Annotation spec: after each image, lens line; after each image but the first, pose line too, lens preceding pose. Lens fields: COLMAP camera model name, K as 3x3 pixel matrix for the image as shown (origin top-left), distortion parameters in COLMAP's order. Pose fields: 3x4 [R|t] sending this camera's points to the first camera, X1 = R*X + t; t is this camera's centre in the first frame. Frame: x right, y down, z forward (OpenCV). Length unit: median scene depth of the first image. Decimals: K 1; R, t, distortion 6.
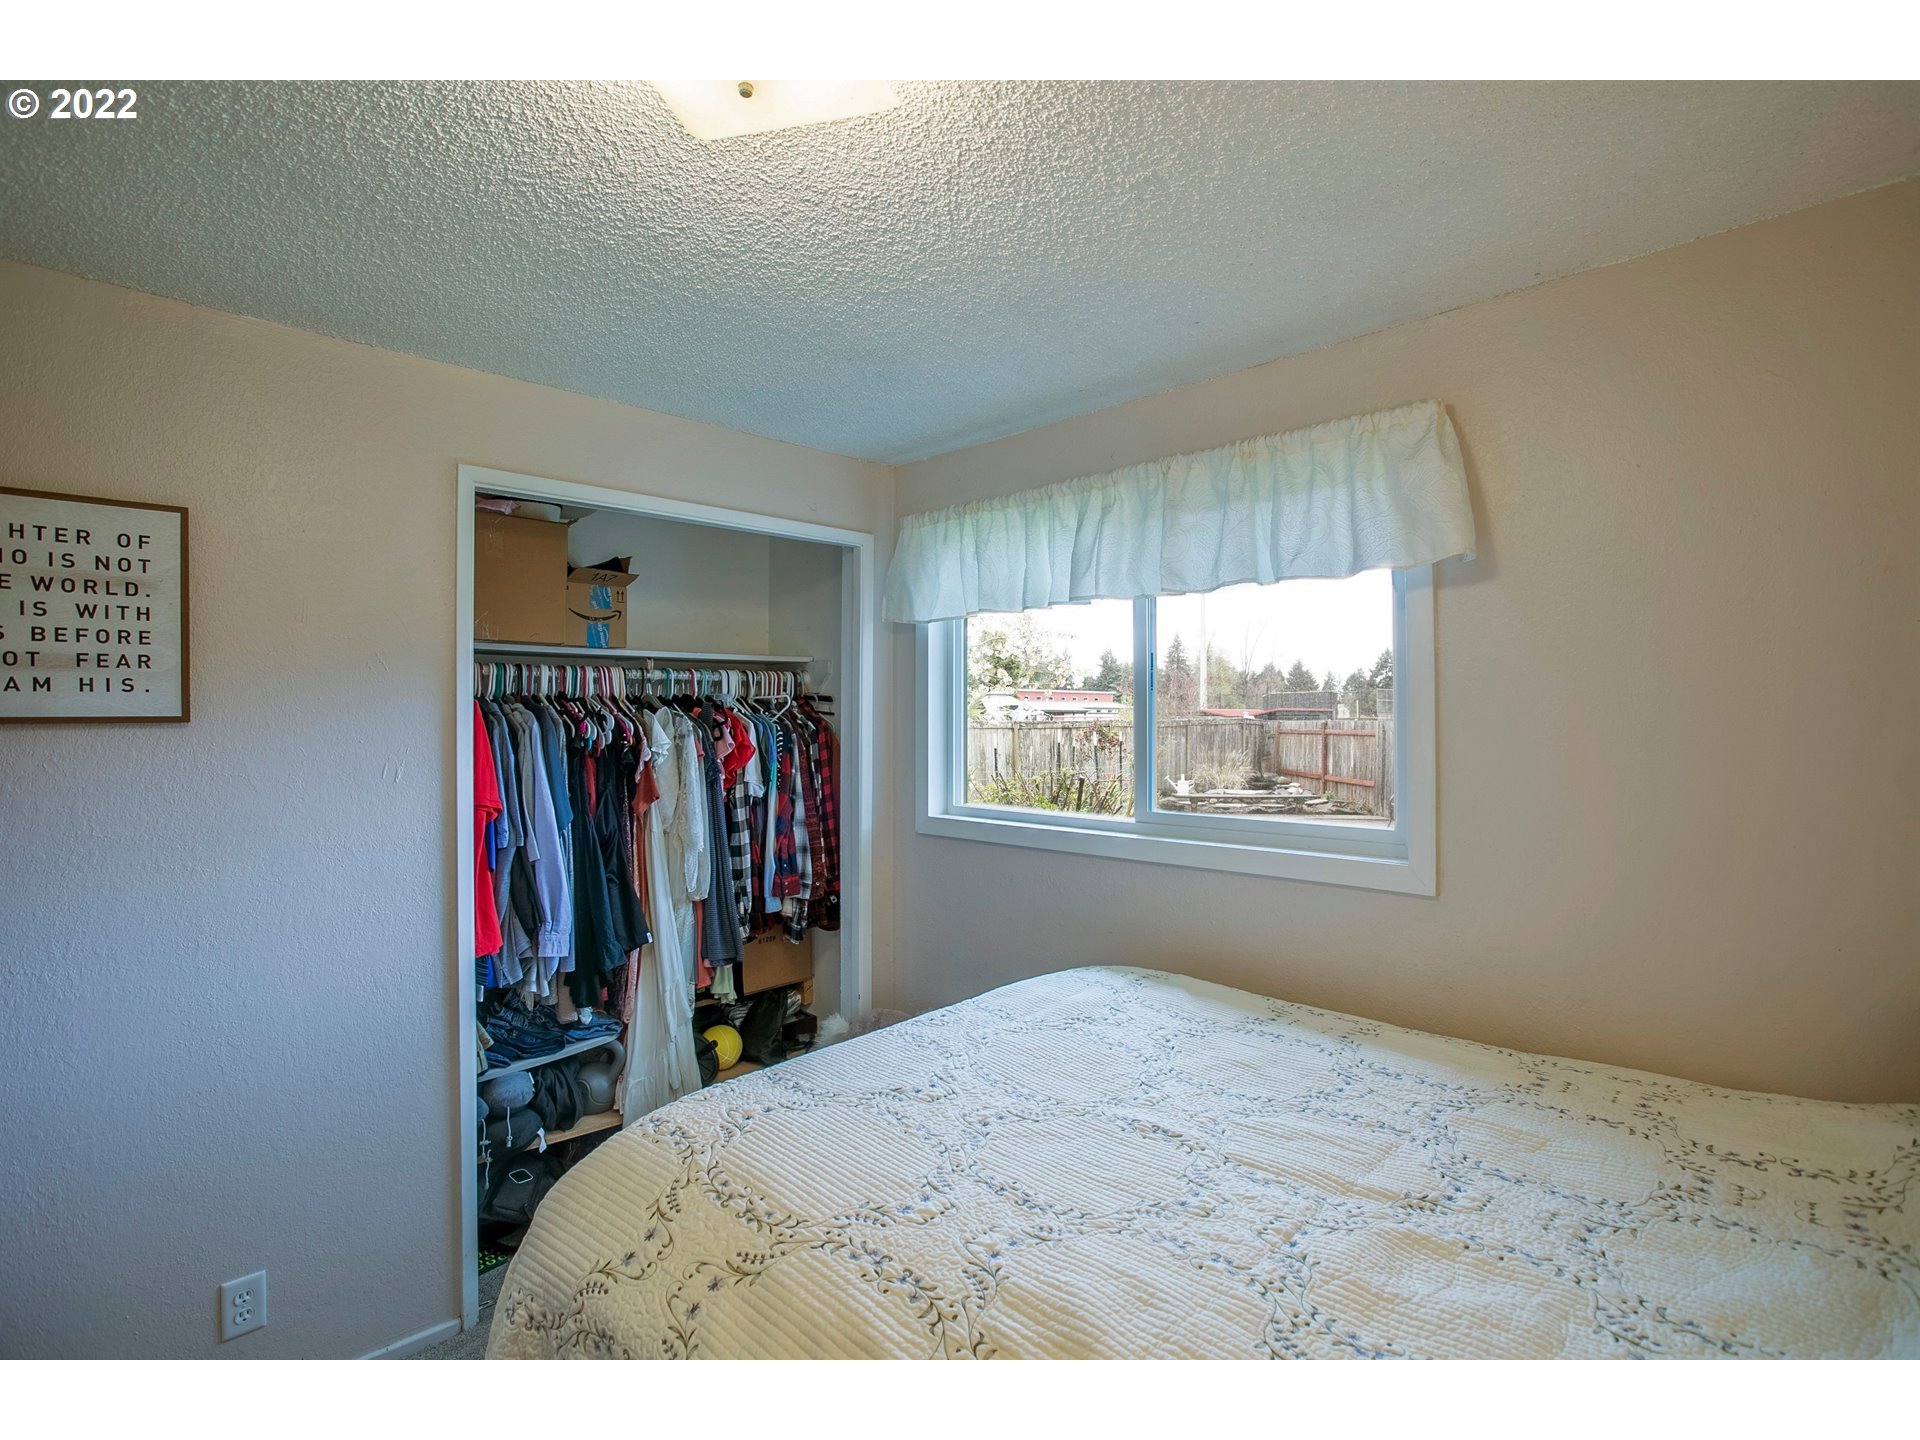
lens RADIAL K [[967.5, 0, 1001.6], [0, 967.5, 712.9], [0, 0, 1]] dist [-0.058774, 0.027784]
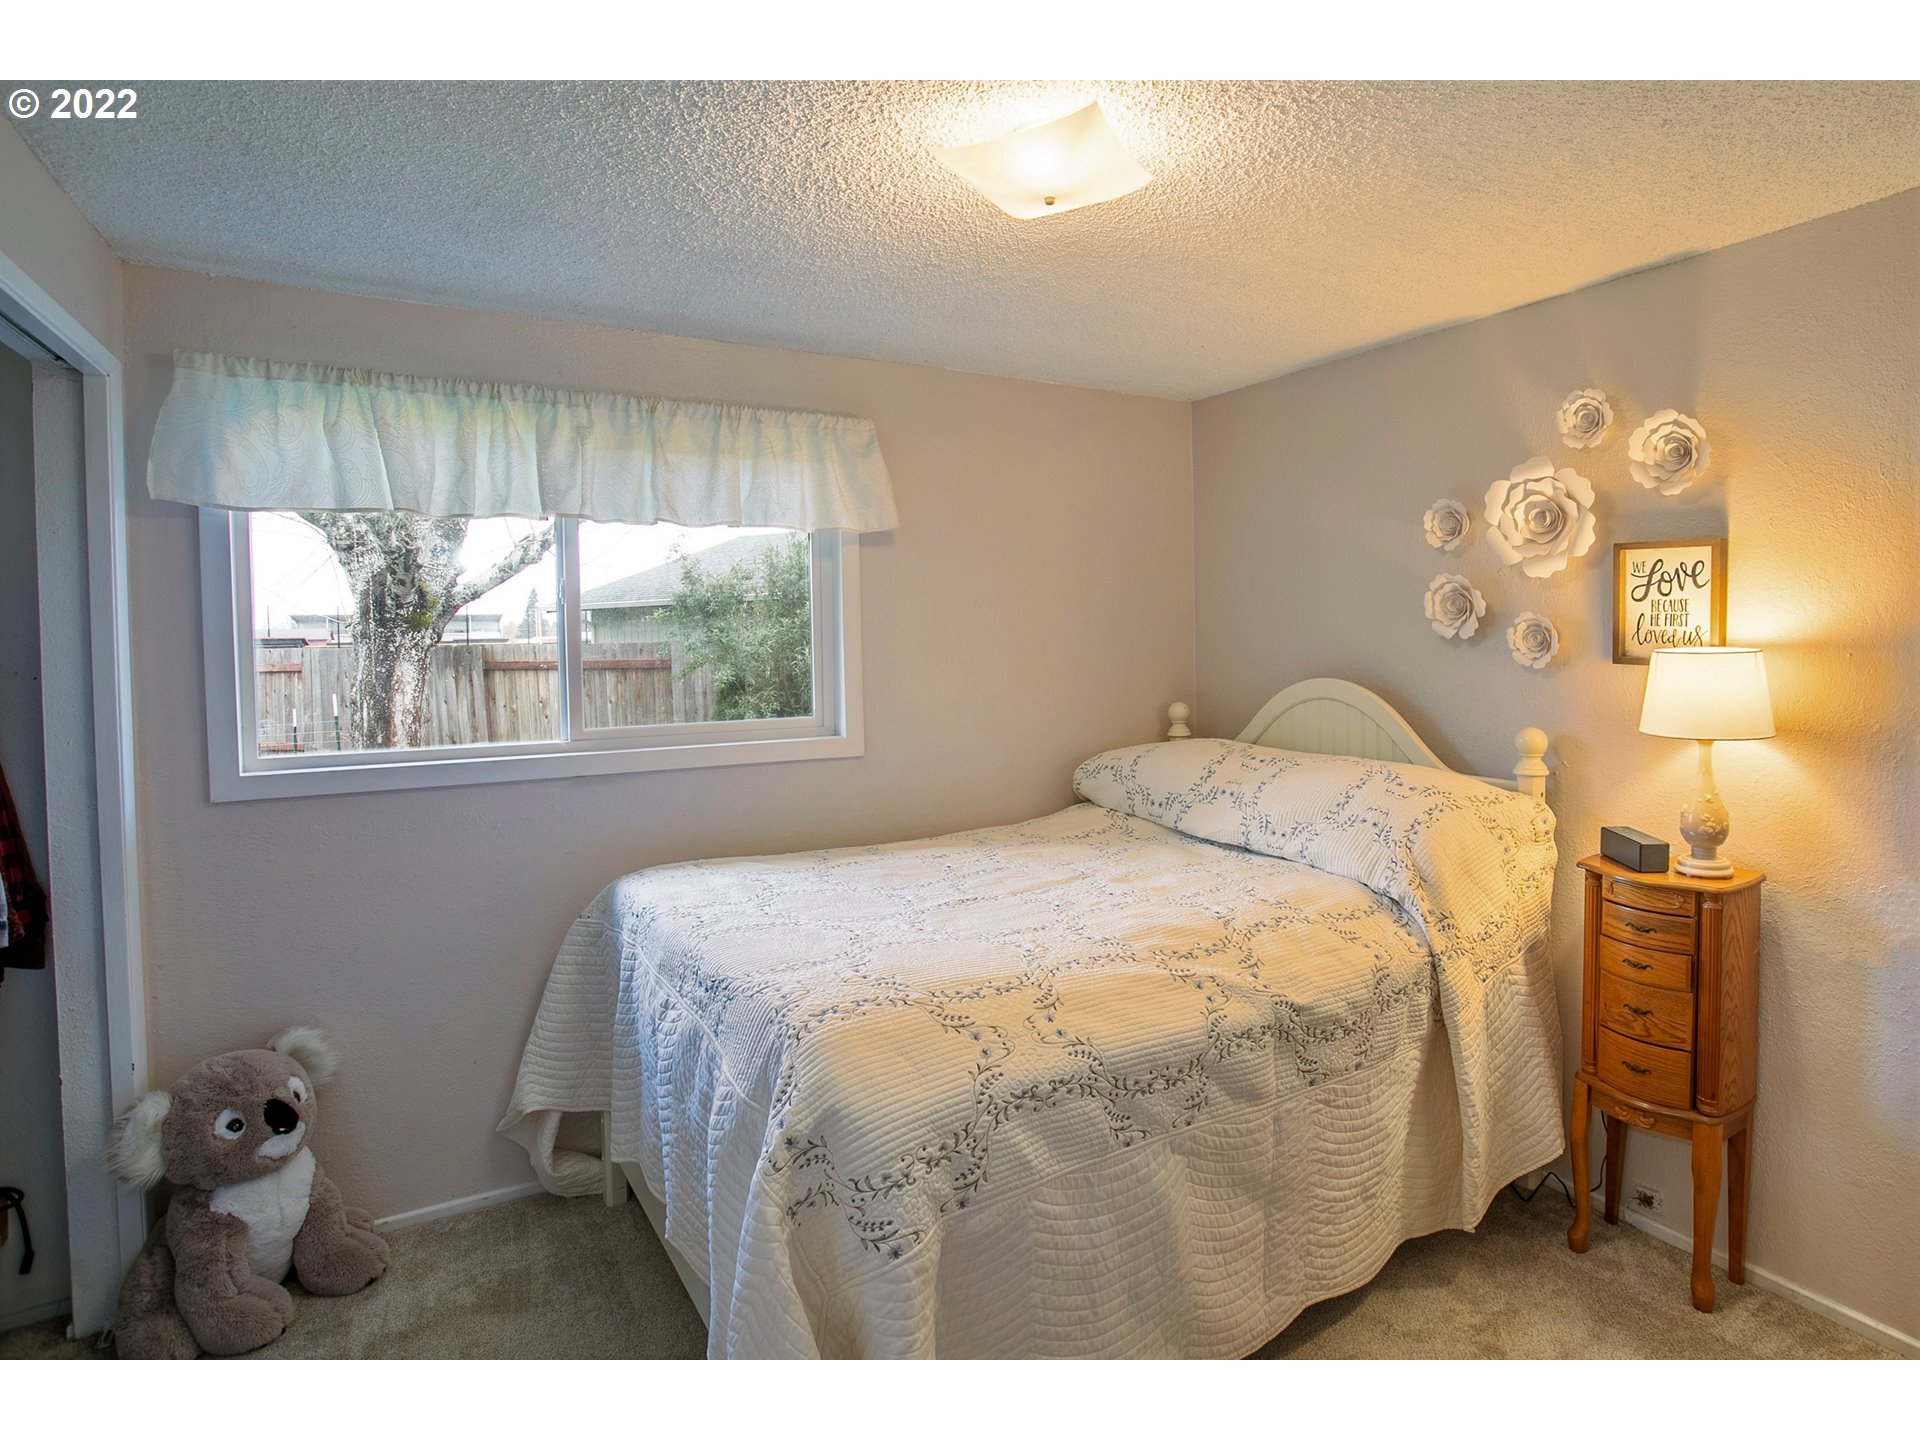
lens RADIAL K [[967.5, 0, 1001.6], [0, 967.5, 712.9], [0, 0, 1]] dist [-0.058774, 0.027784]
pose [[0.264758, -0.092799, 0.959839, -0.772638], [0.001847, 0.995406, 0.095728, -0.010306], [-0.964313, -0.023572, 0.263713, 0.304013]]
